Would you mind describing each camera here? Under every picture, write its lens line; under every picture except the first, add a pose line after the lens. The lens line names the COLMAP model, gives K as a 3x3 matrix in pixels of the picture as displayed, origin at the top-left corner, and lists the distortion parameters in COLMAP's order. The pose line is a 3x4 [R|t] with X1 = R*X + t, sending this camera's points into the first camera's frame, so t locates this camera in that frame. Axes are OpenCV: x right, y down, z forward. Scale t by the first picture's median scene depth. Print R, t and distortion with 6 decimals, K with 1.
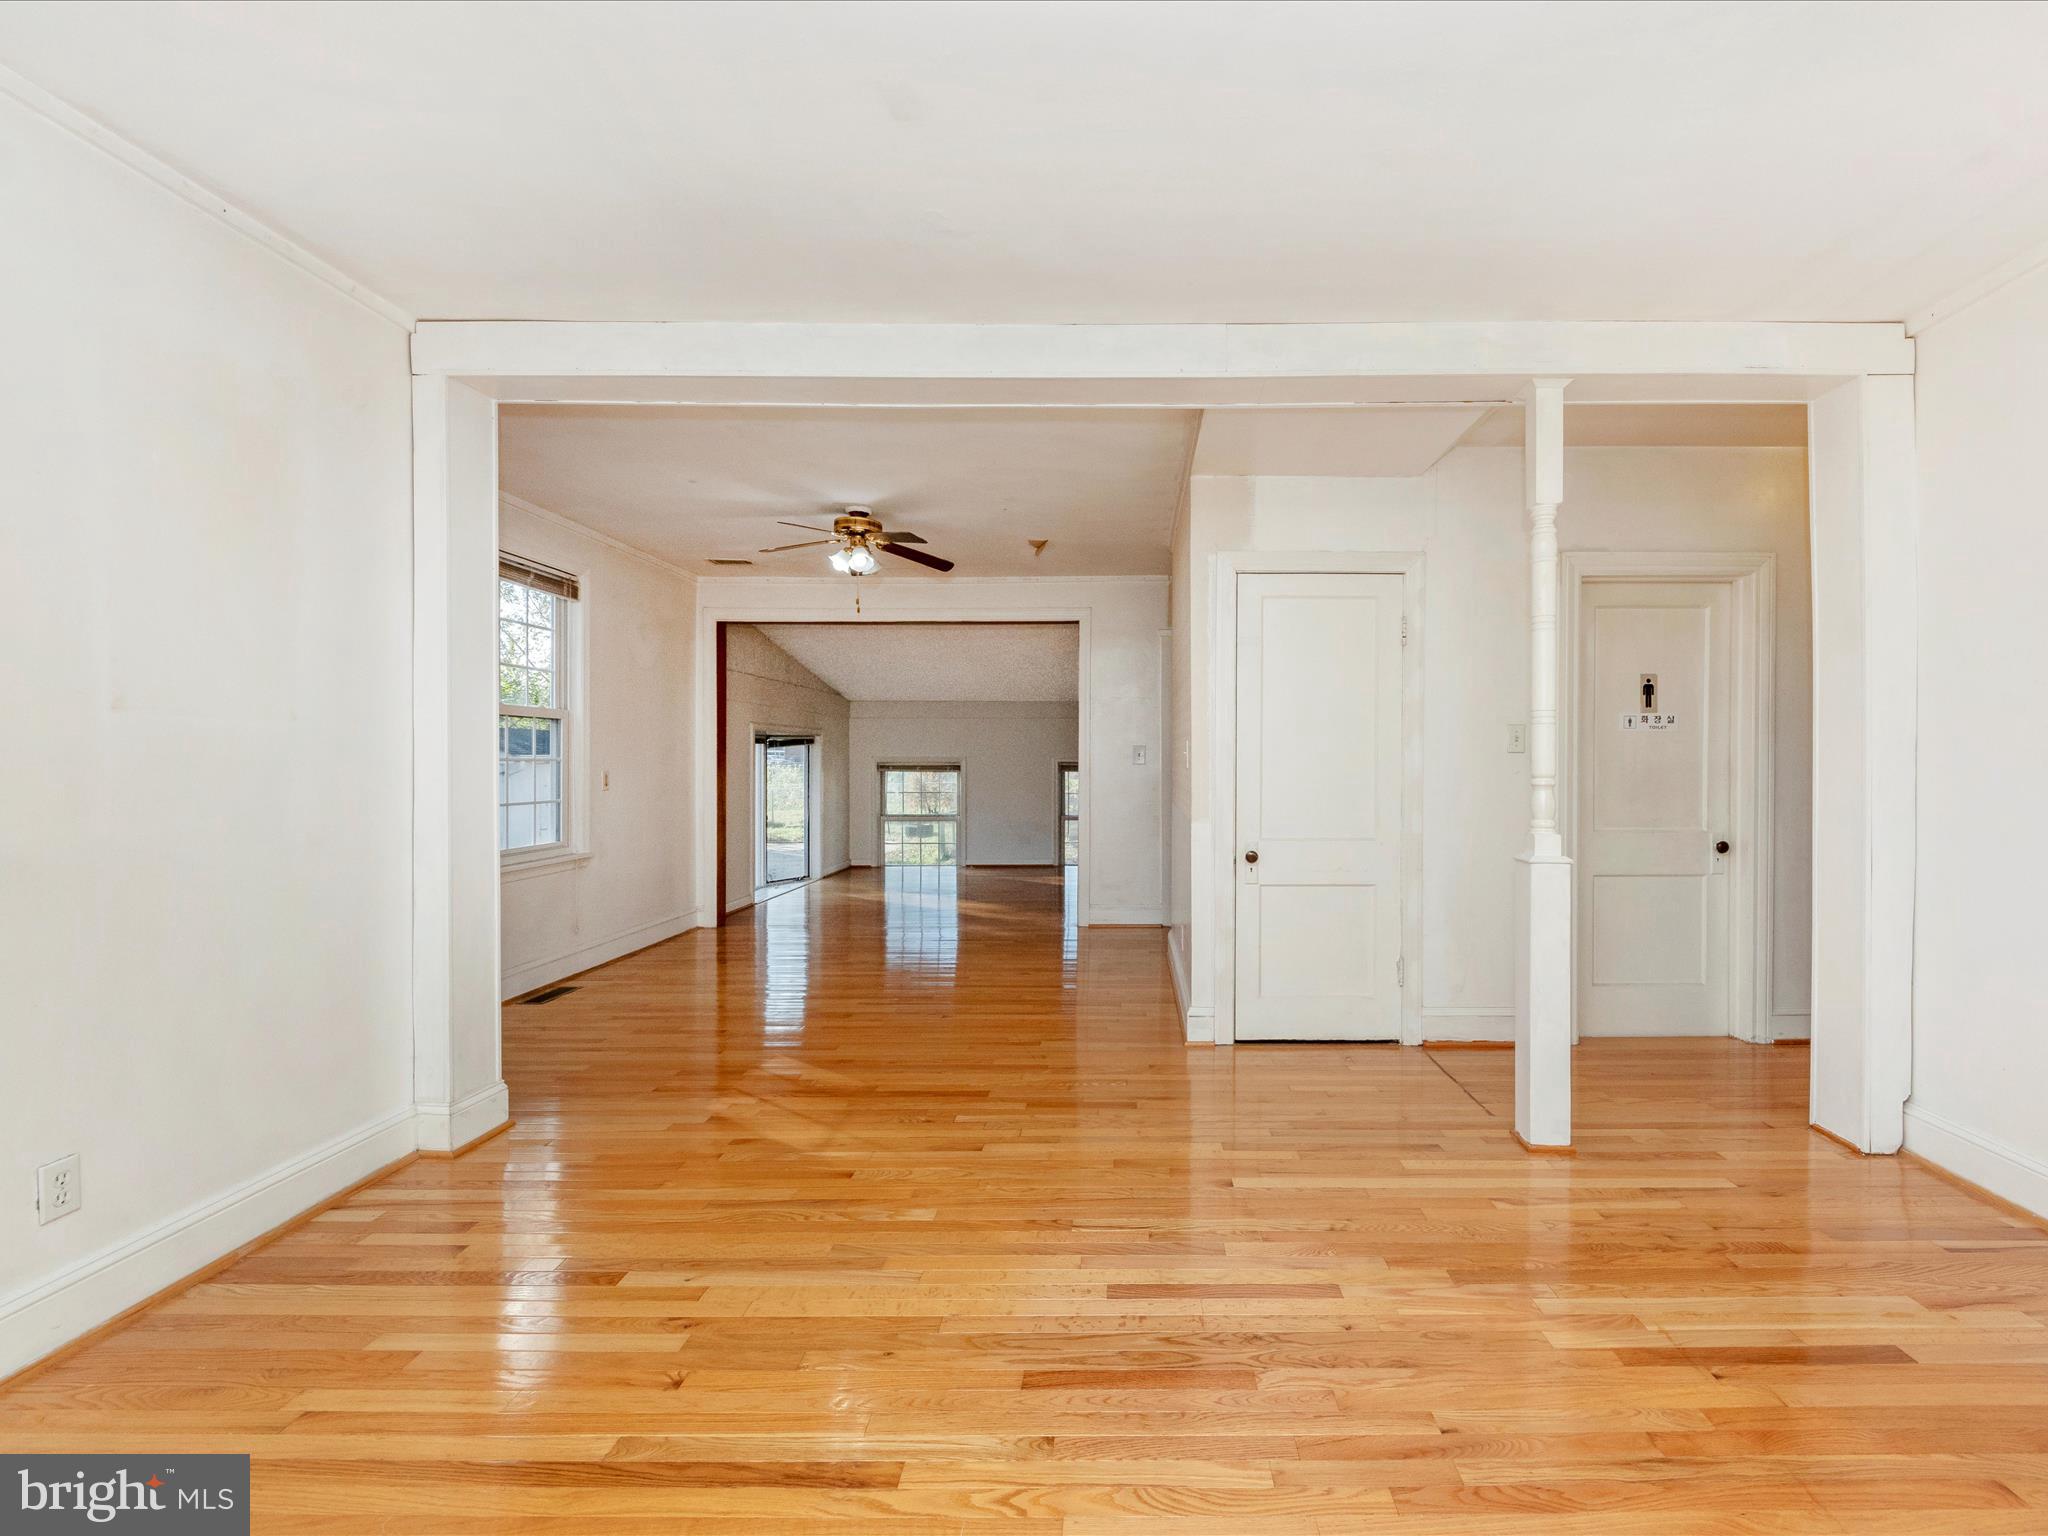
lens RADIAL K [[909.9, 0, 1129.3], [0, 909.9, 766.2], [0, 0, 1]] dist [0.021040, -0.019027]
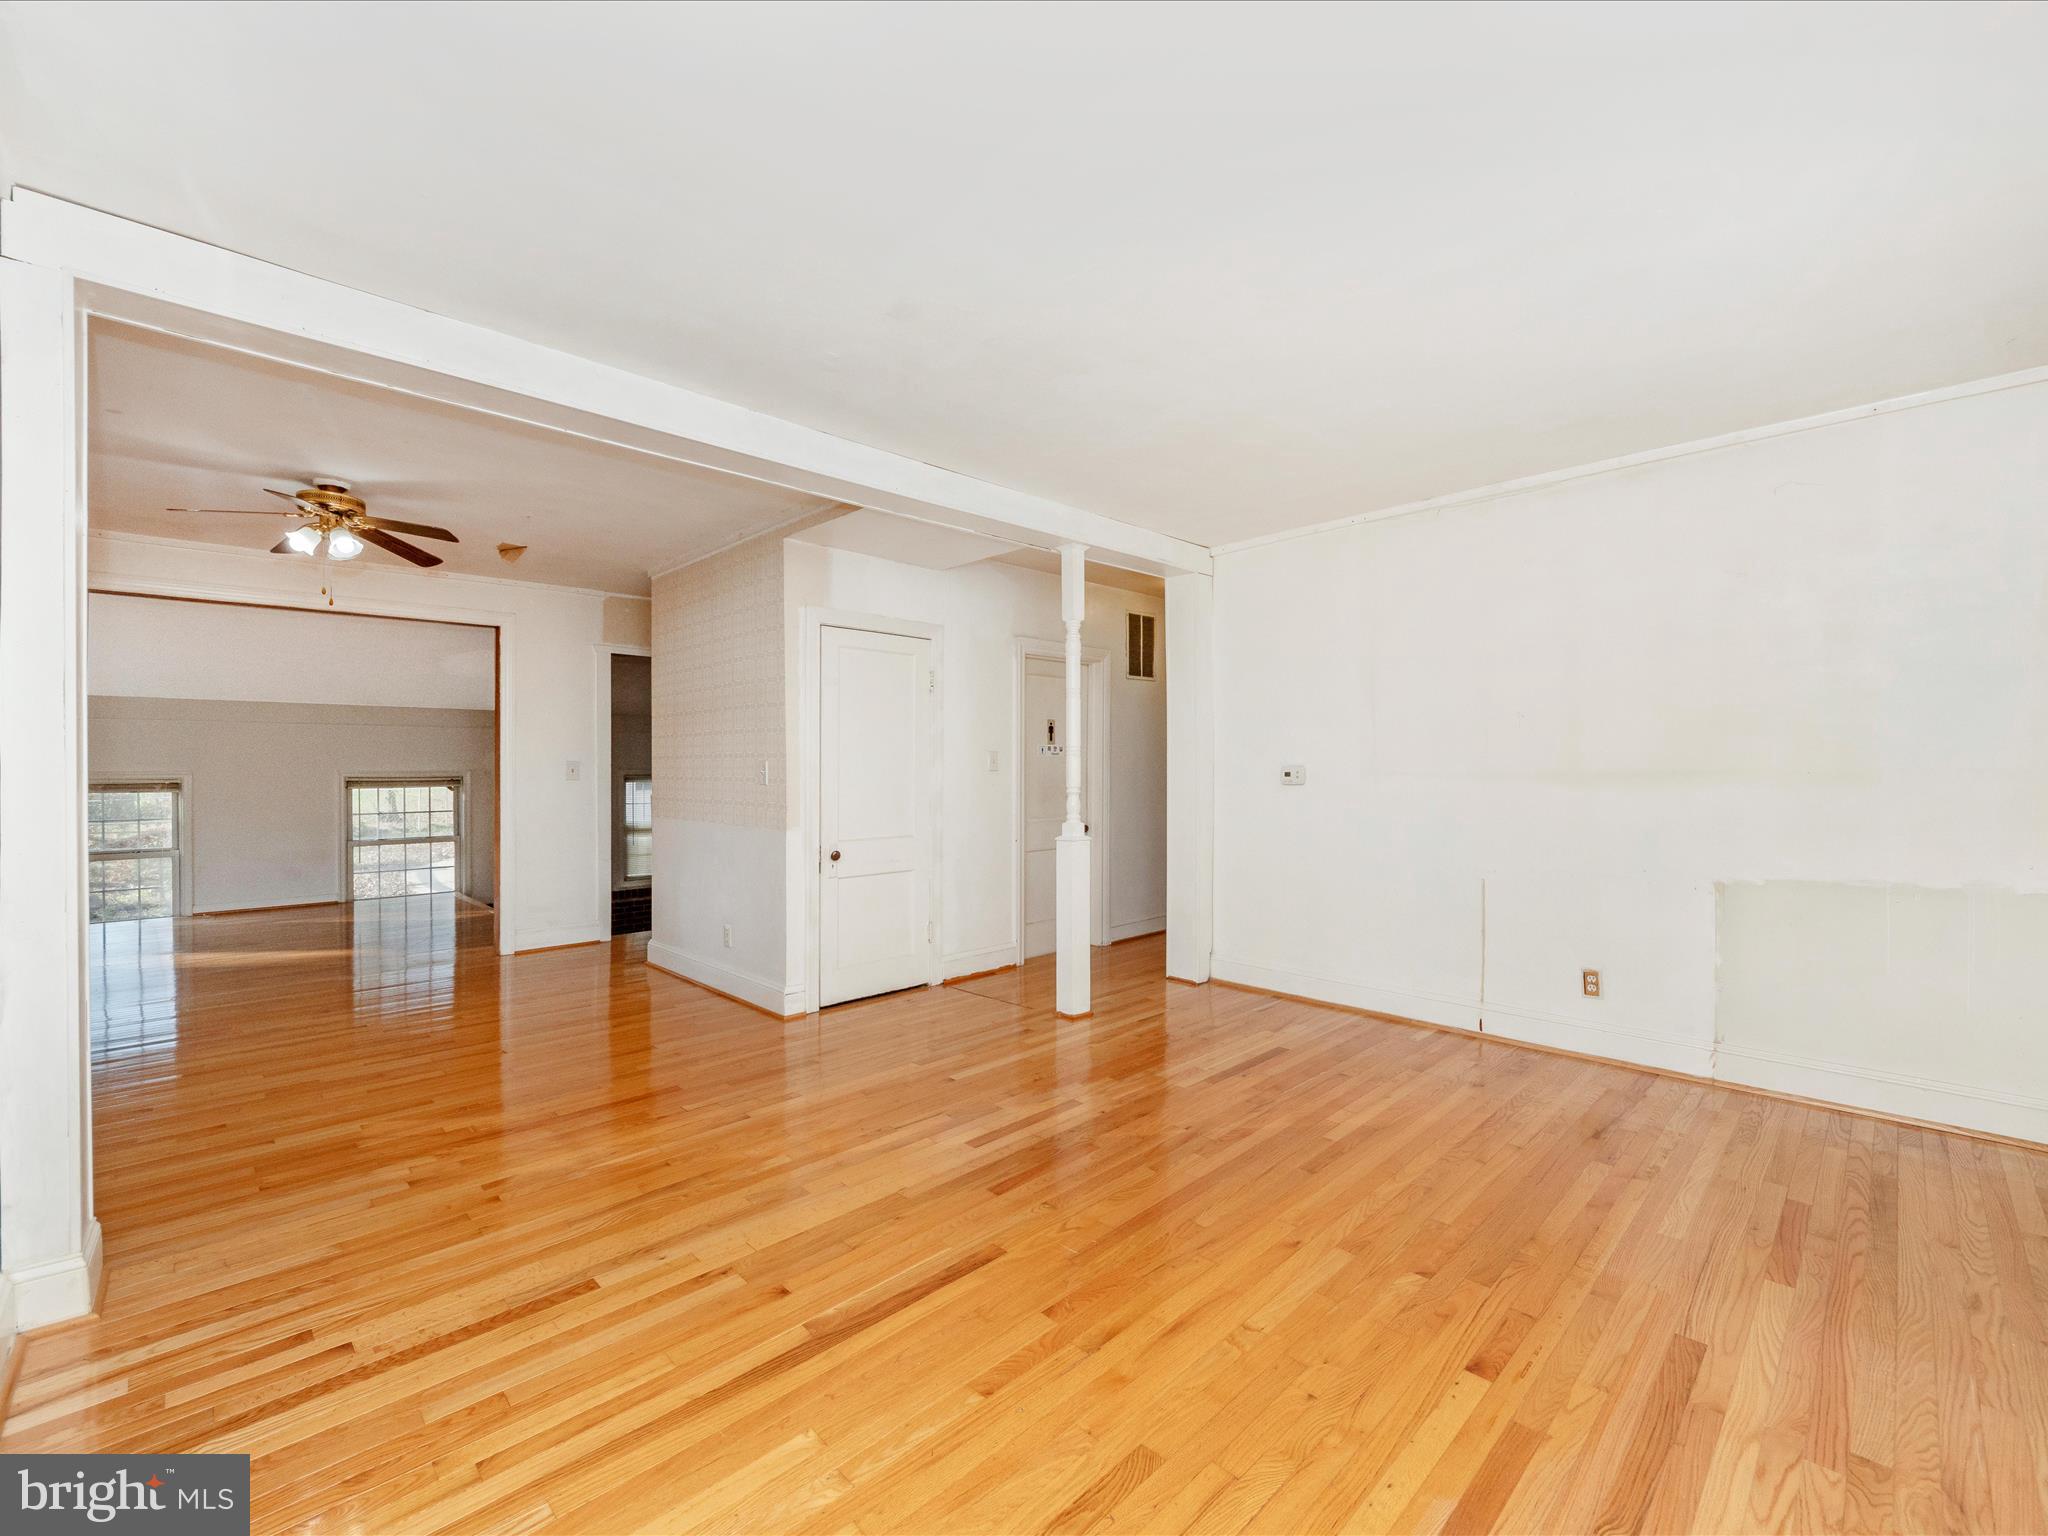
lens RADIAL K [[860.4, 0, 1057.1], [0, 860.4, 773.1], [0, 0, 1]] dist [-0.000741, -0.000977]
pose [[0.705874, -0.005304, 0.708317, -0.469407], [0.006631, 0.999978, 0.000880, -0.011596], [-0.708306, 0.004075, 0.705894, -0.038653]]
